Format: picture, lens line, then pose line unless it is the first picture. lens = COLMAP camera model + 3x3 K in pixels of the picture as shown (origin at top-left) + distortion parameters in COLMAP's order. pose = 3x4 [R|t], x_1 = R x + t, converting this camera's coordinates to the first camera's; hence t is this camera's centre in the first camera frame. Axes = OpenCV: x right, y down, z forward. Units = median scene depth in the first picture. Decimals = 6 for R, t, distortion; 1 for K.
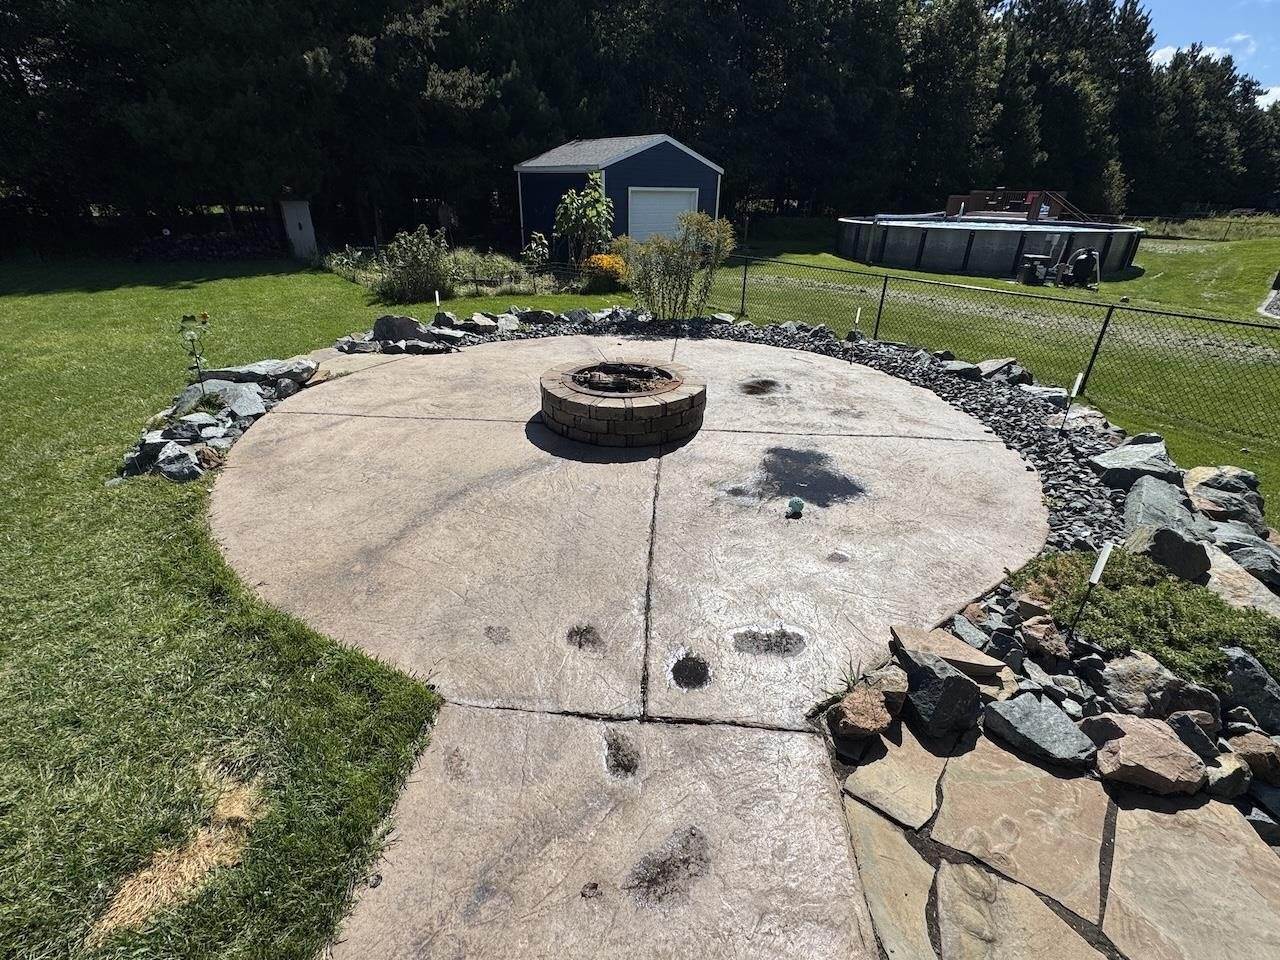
lens RADIAL K [[580.6, 0, 643.6], [0, 580.6, 475.8], [0, 0, 1]] dist [0.000536, 0.000733]
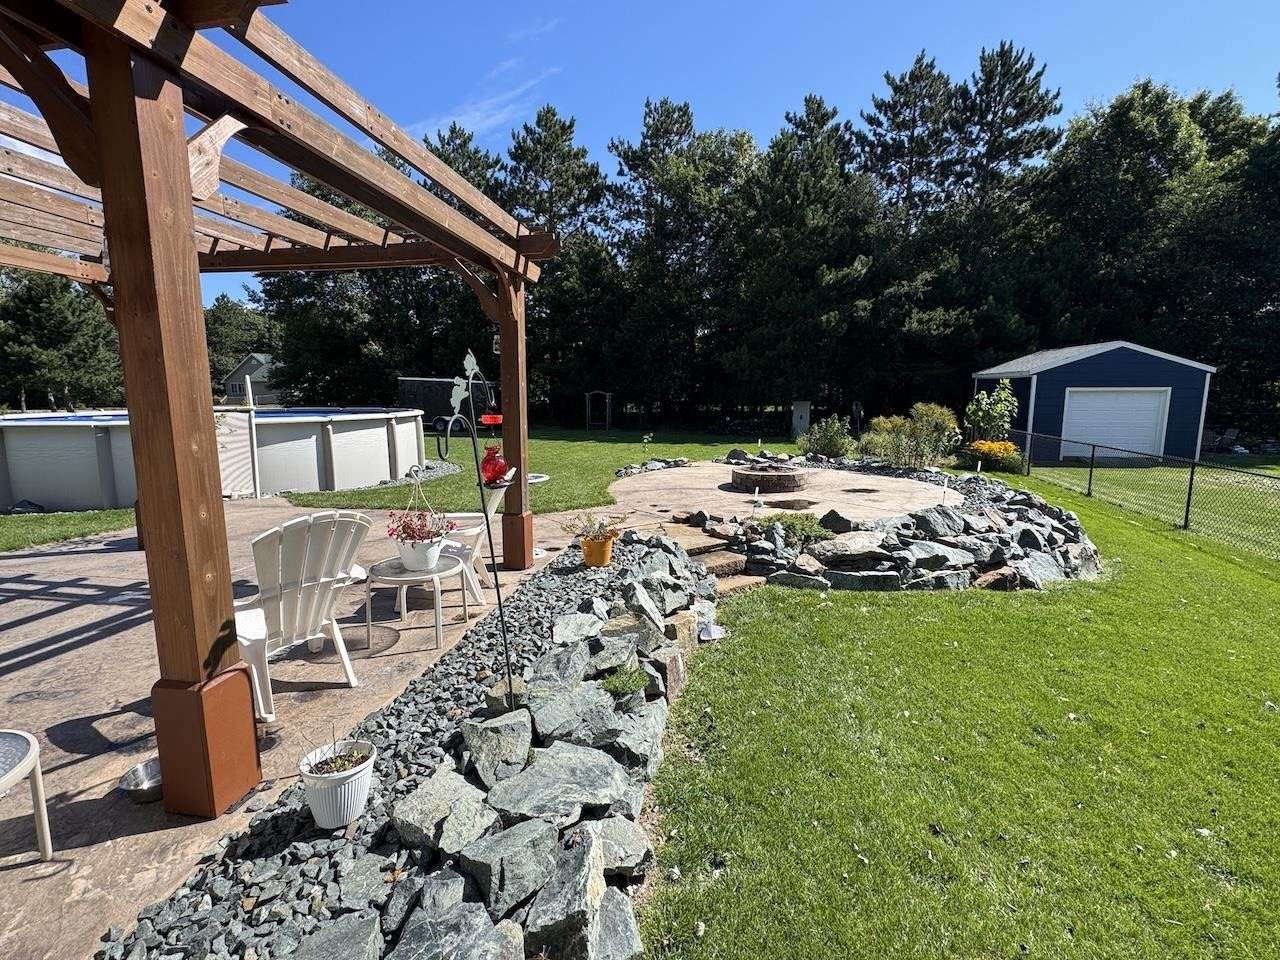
lens RADIAL K [[580.6, 0, 639.1], [0, 580.6, 471.4], [0, 0, 1]] dist [0.000536, 0.000733]
pose [[0.643524, 0.087409, -0.760419, 0.303488], [-0.326040, 0.930127, -0.169003, 0.086061], [0.692513, 0.356684, 0.627058, -0.166937]]
